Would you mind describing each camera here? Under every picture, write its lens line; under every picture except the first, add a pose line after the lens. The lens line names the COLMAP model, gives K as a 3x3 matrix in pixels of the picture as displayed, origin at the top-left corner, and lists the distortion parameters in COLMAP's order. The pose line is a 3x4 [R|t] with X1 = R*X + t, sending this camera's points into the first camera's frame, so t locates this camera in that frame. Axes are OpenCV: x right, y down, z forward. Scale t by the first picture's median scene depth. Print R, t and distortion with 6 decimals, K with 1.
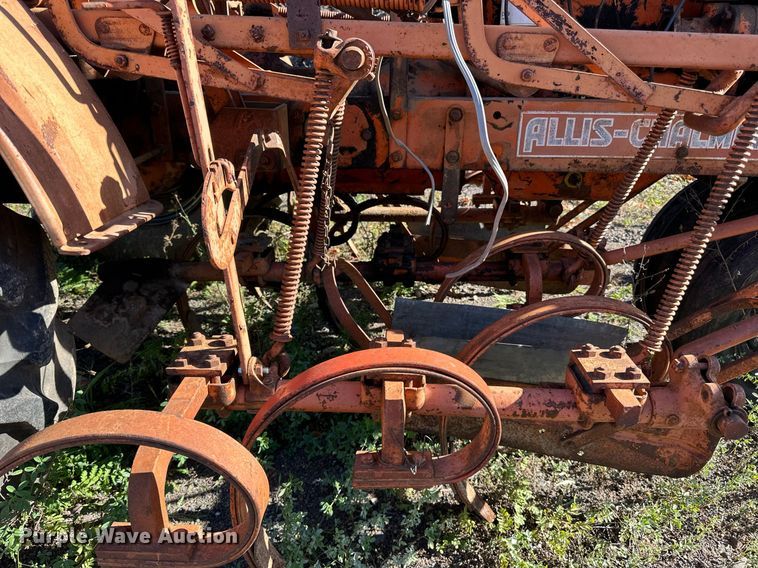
lens RADIAL K [[529.4, 0, 378.9], [0, 529.4, 285.0], [0, 0, 1]] dist [0.041336, -0.060984]
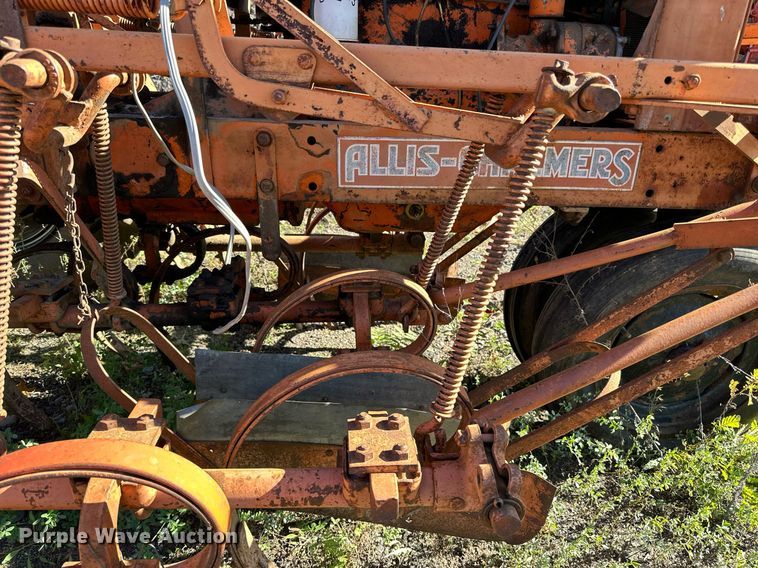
lens RADIAL K [[529.4, 0, 370.7], [0, 529.4, 288.4], [0, 0, 1]] dist [0.041336, -0.060984]
pose [[0.996737, -0.014149, 0.079471, 0.316525], [0.016052, 0.999598, -0.023355, -0.062884], [-0.079108, 0.024555, 0.996564, 0.144095]]
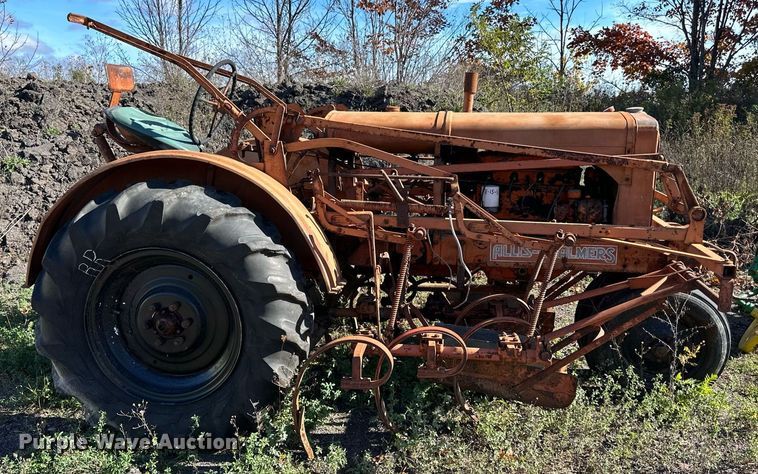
lens RADIAL K [[633.0, 0, 380.1], [0, 633.0, 234.7], [0, 0, 1]] dist [0.062732, -0.009137]
pose [[0.996676, 0.010514, -0.080791, 0.017685], [-0.028785, 0.973127, -0.228463, 0.358781], [0.076218, 0.230029, 0.970195, -2.156358]]
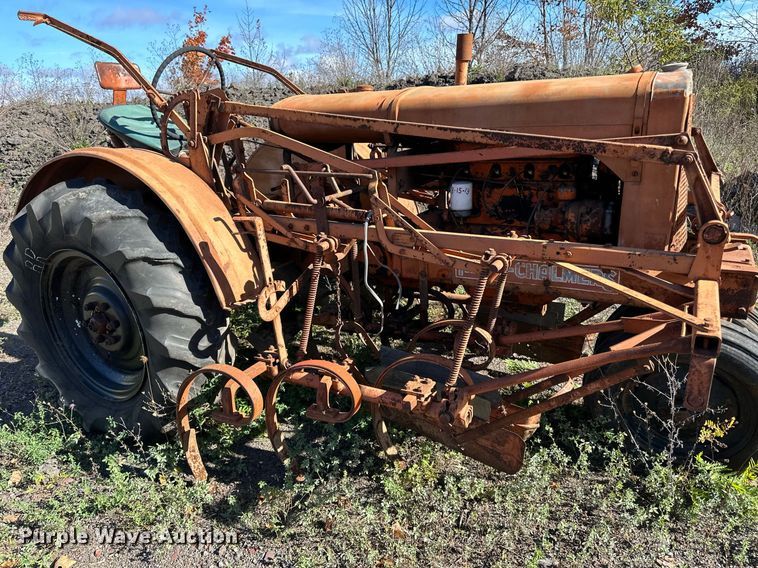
lens RADIAL K [[529.4, 0, 384.0], [0, 529.4, 287.3], [0, 0, 1]] dist [0.041336, -0.060984]
pose [[0.894875, 0.091376, -0.436862, 1.087518], [-0.129833, 0.989784, -0.058924, -0.091804], [0.427015, 0.109448, 0.897596, -0.930684]]
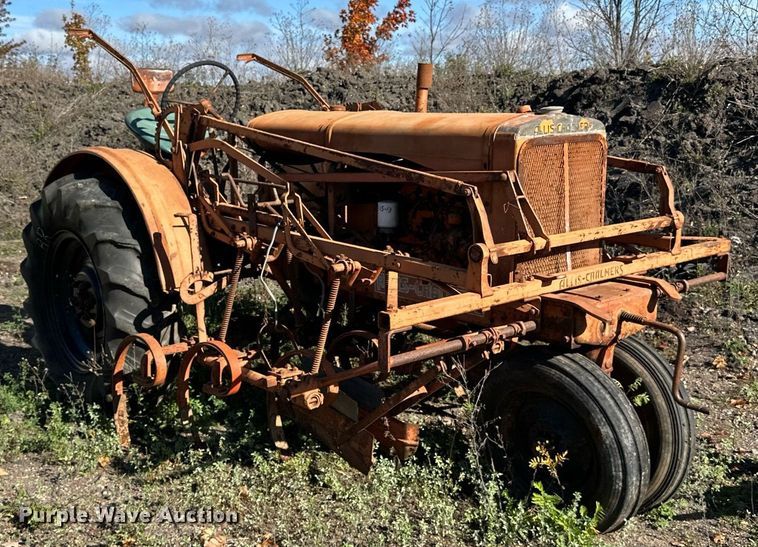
lens RADIAL K [[880.4, 0, 378.6], [0, 880.4, 269.7], [0, 0, 1]] dist [0.052599, 0.000000]
pose [[0.700158, 0.124059, -0.703127, 3.168240], [-0.284182, 0.951844, -0.115039, 0.044889], [0.654996, 0.280361, 0.701696, -1.522081]]
